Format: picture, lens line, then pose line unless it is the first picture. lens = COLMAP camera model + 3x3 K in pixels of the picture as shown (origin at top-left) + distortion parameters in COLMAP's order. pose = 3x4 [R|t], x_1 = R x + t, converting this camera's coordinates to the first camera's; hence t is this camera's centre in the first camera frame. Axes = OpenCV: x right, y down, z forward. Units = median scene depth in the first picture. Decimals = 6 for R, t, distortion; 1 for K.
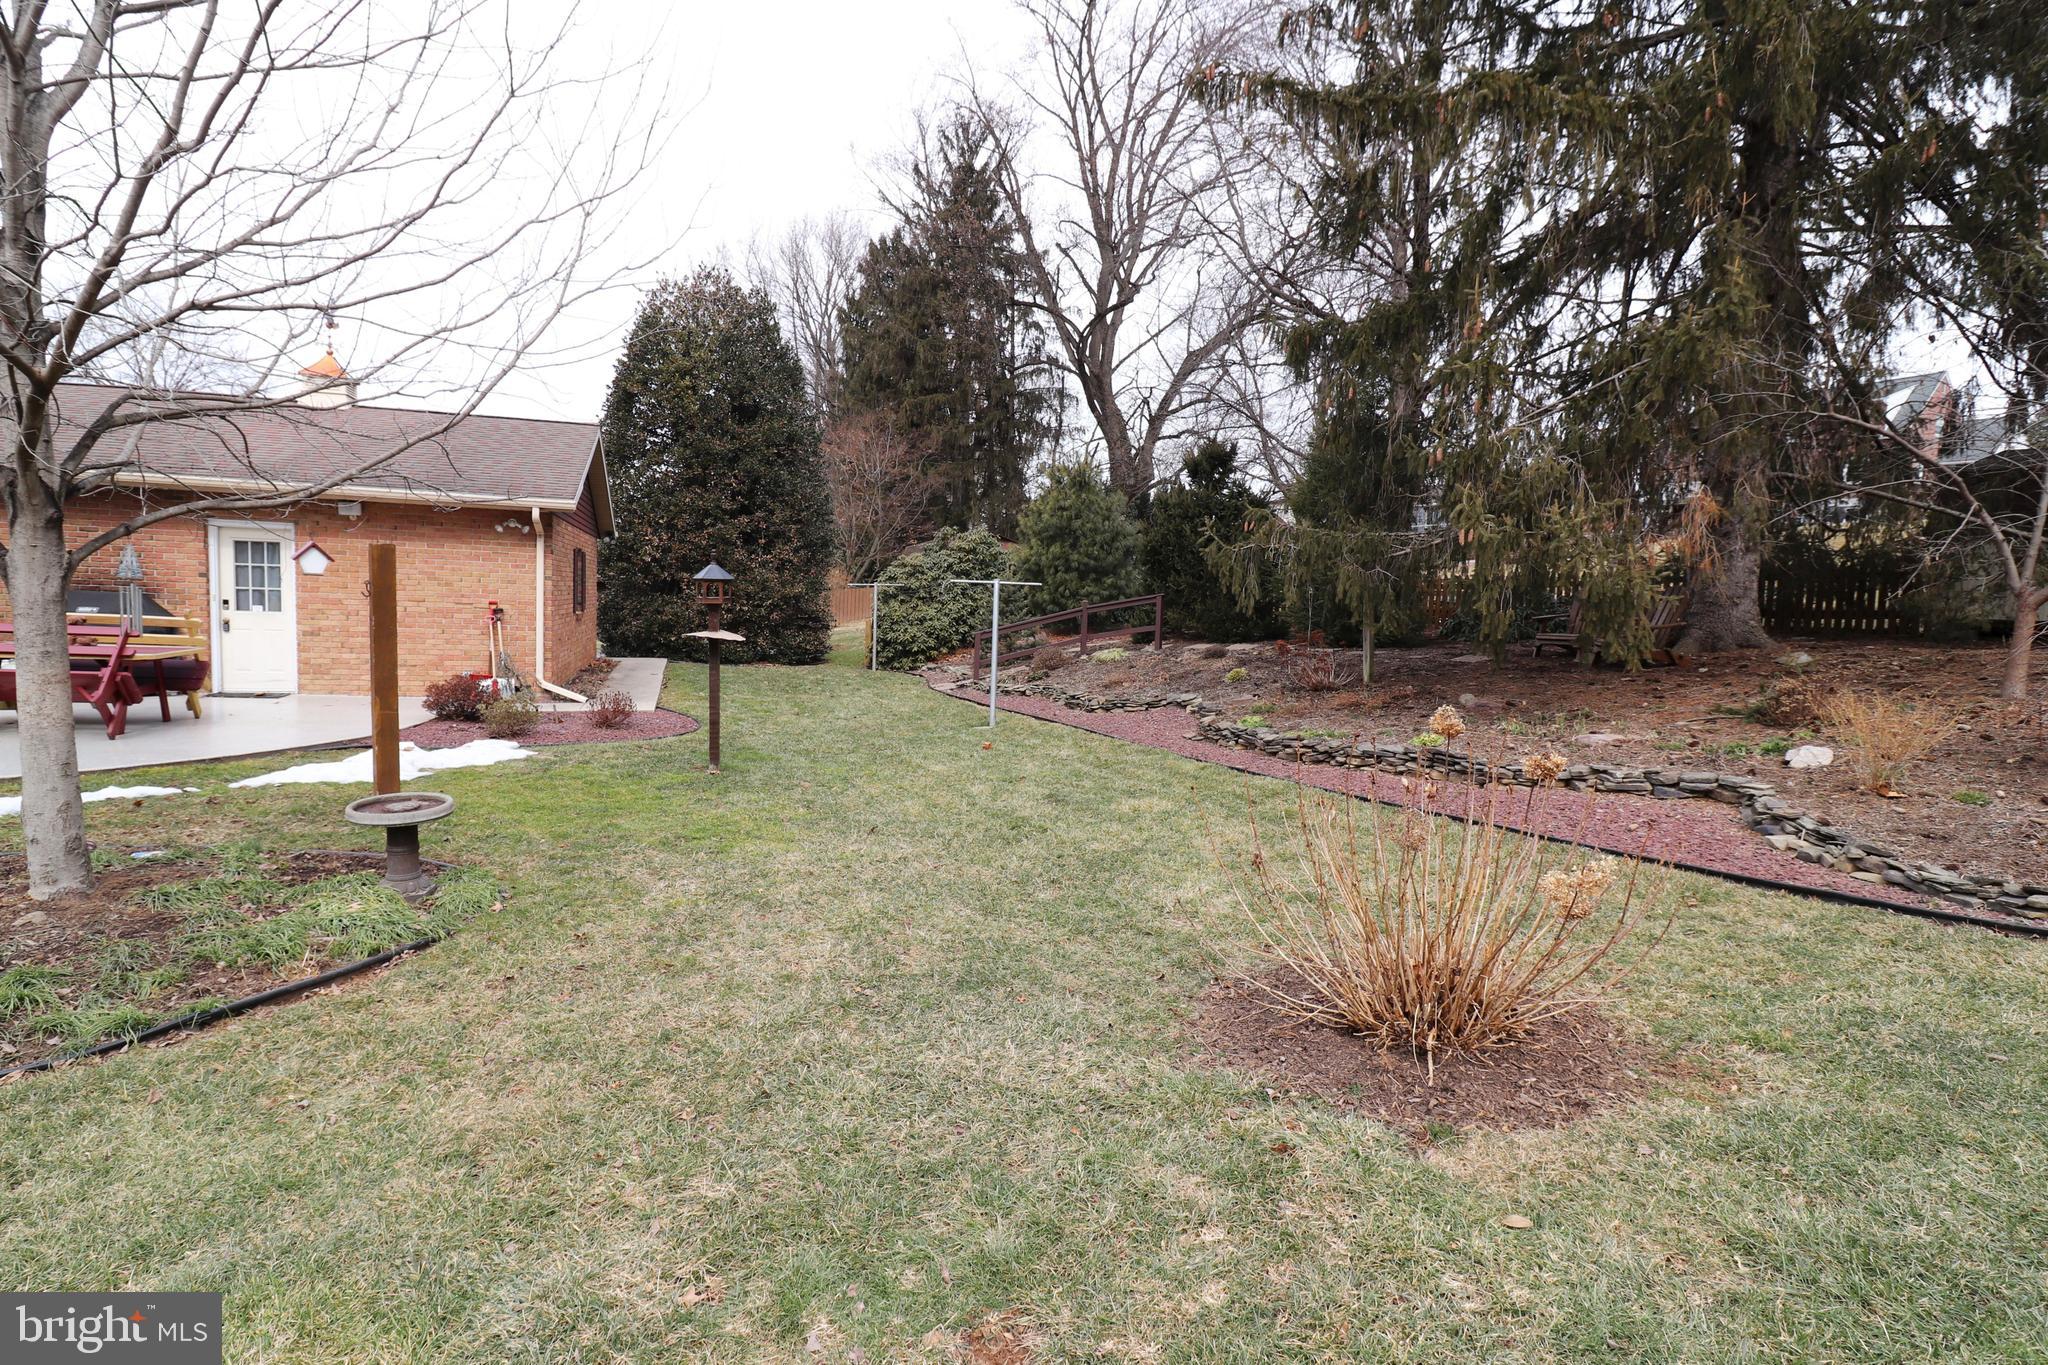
lens RADIAL K [[986.5, 0, 1024.0], [0, 986.5, 682.5], [0, 0, 1]] dist [-0.000356, -0.009779]
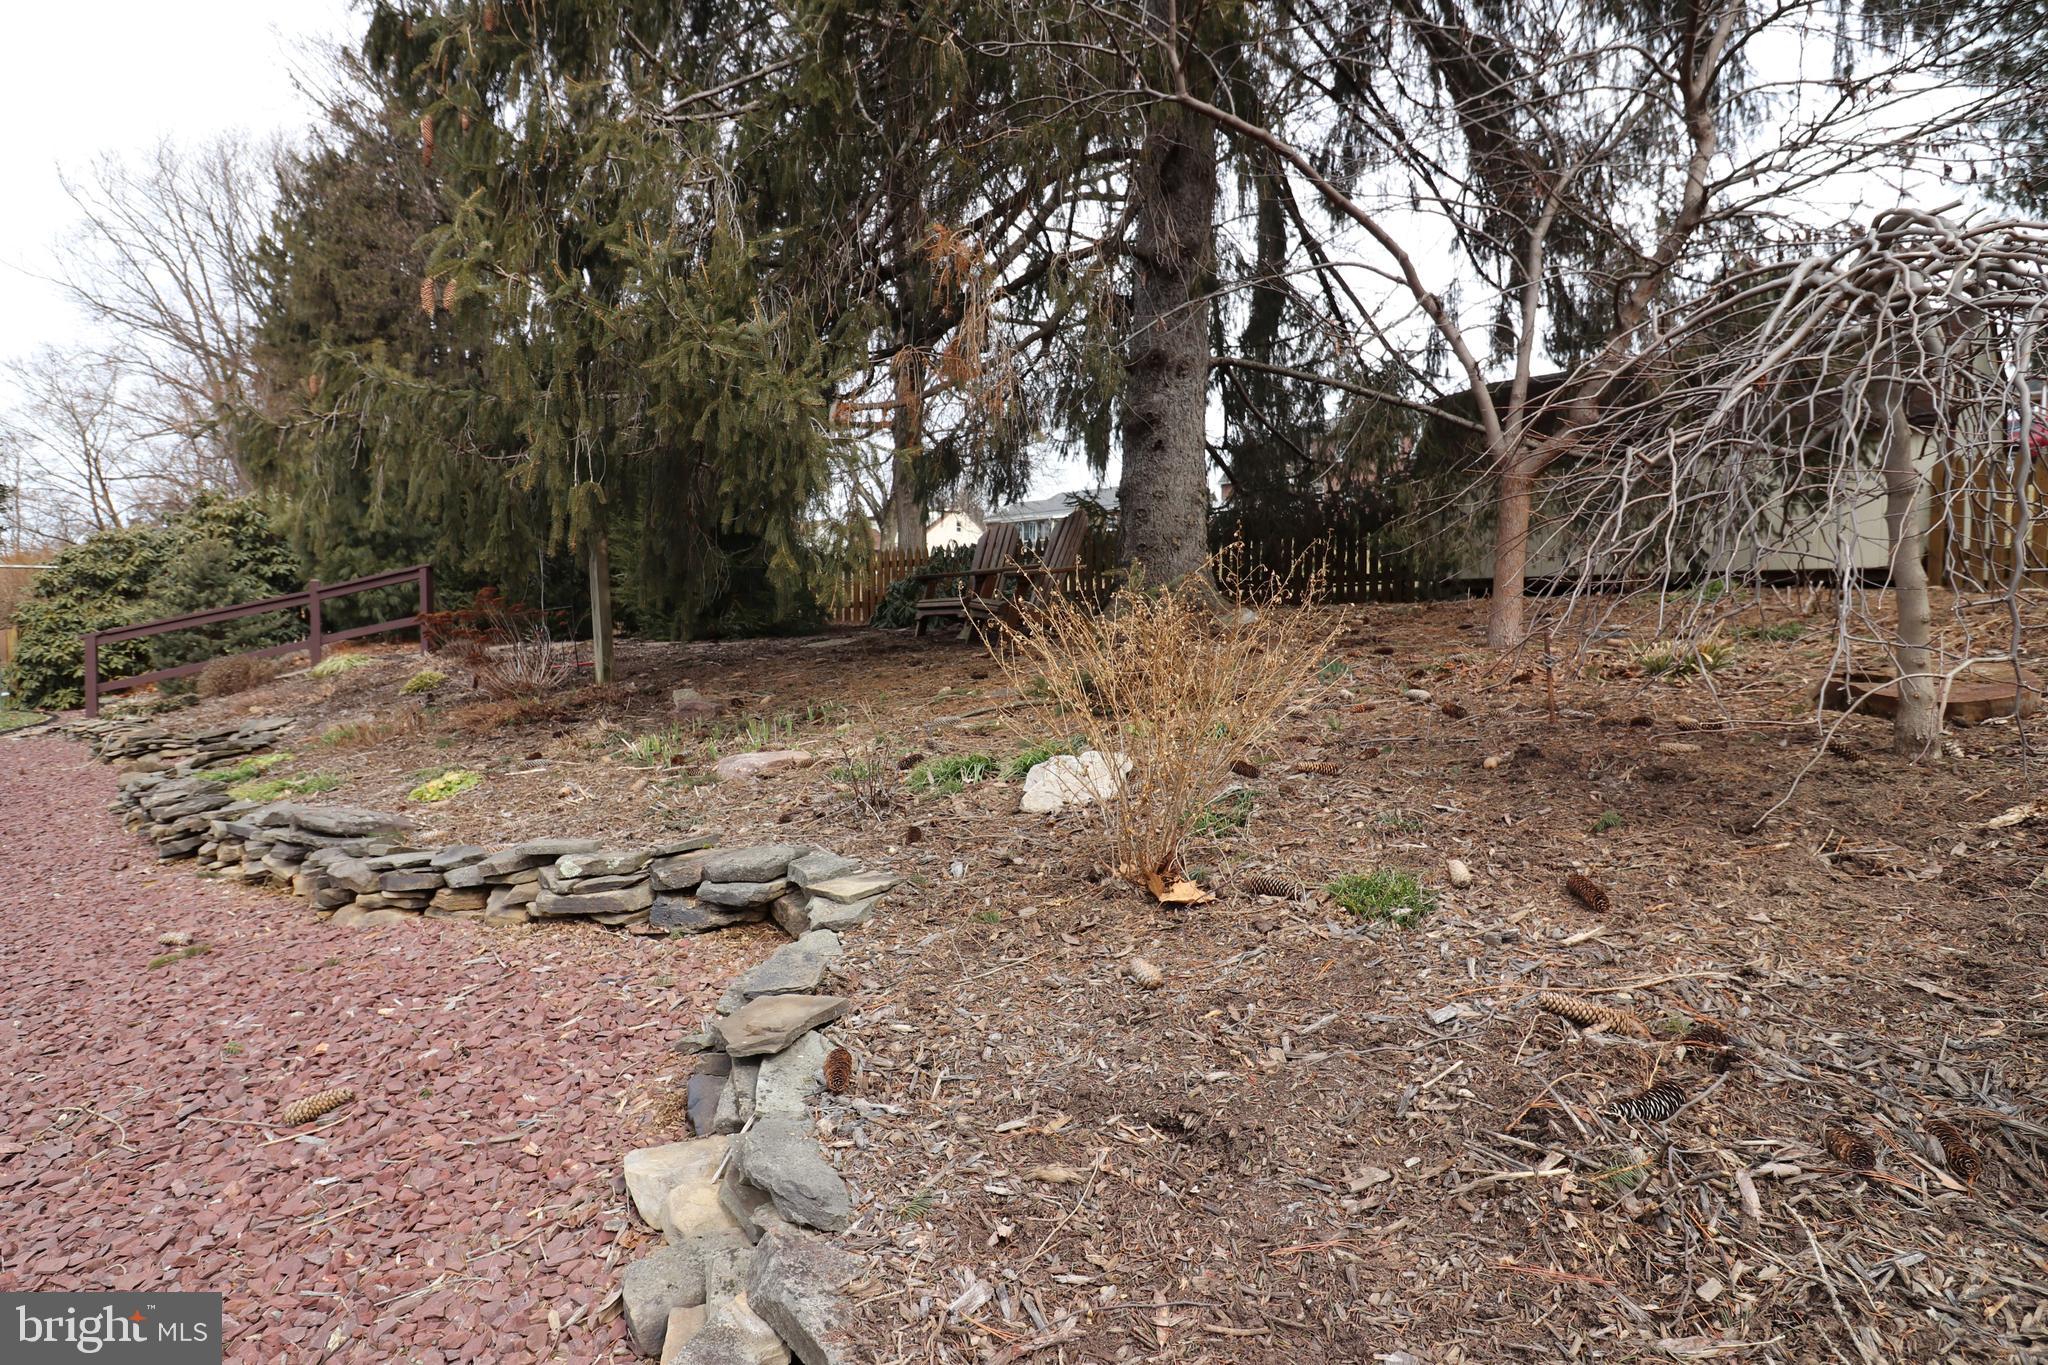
lens RADIAL K [[1067.2, 0, 1024.0], [0, 1067.2, 682.5], [0, 0, 1]] dist [-0.001446, -0.000164]
pose [[0.937707, -0.032337, 0.345920, 0.363087], [0.044780, 0.998603, -0.028039, 0.027569], [-0.344530, 0.041783, 0.937845, 0.349613]]
